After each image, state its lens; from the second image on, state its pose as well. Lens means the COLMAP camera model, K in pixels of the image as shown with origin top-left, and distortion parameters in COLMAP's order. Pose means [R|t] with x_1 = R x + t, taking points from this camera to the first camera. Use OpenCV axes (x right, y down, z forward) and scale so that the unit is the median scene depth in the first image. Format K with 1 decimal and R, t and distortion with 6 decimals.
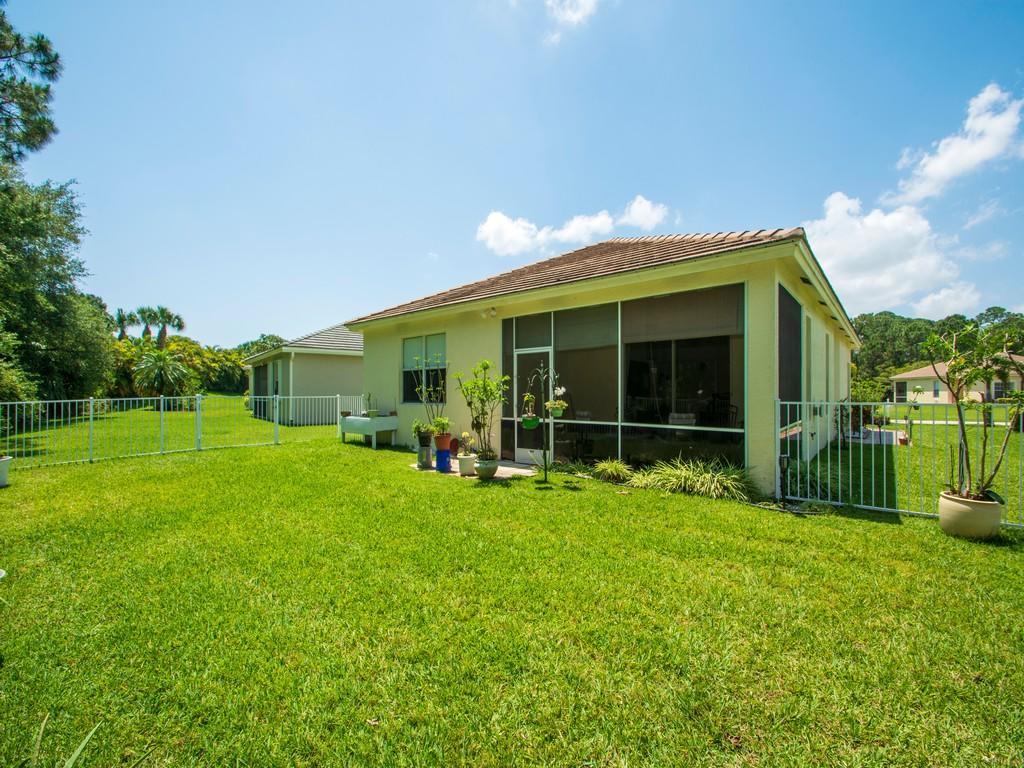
lens RADIAL K [[456.7, 0, 509.5], [0, 456.7, 395.2], [0, 0, 1]] dist [0.002653, -0.009920]
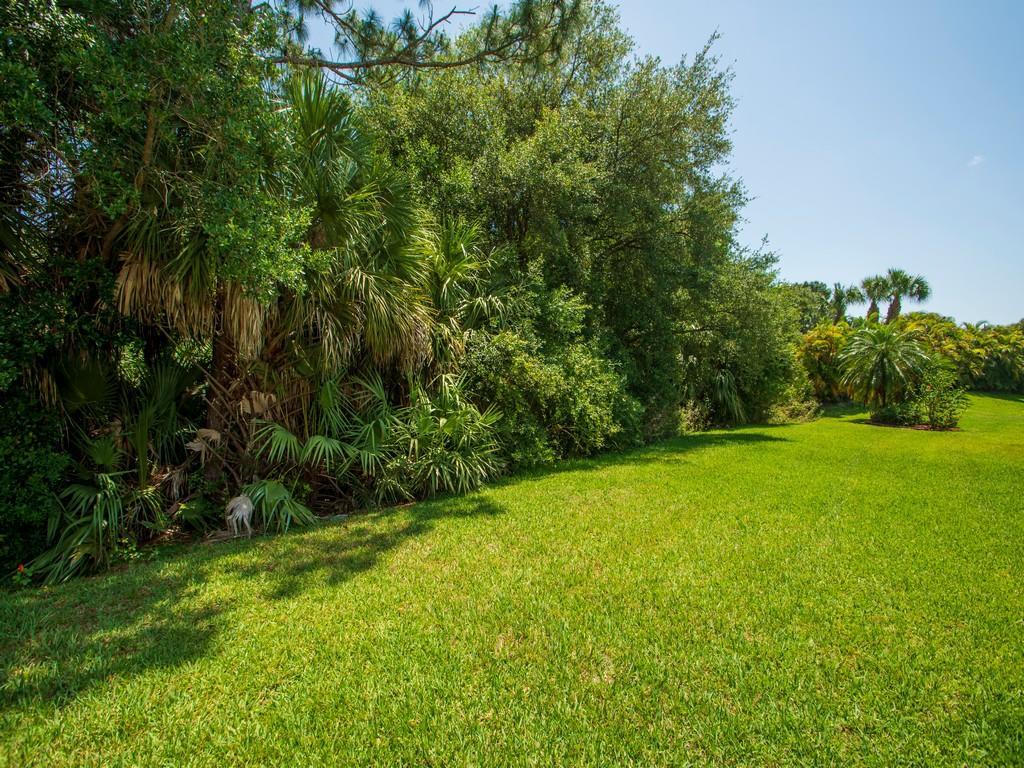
lens RADIAL K [[456.7, 0, 509.5], [0, 456.7, 395.2], [0, 0, 1]] dist [0.002653, -0.009920]
pose [[0.202772, 0.020706, -0.979007, -0.191216], [-0.015854, 0.999715, 0.017860, -0.005150], [0.979098, 0.011900, 0.203043, 0.276032]]
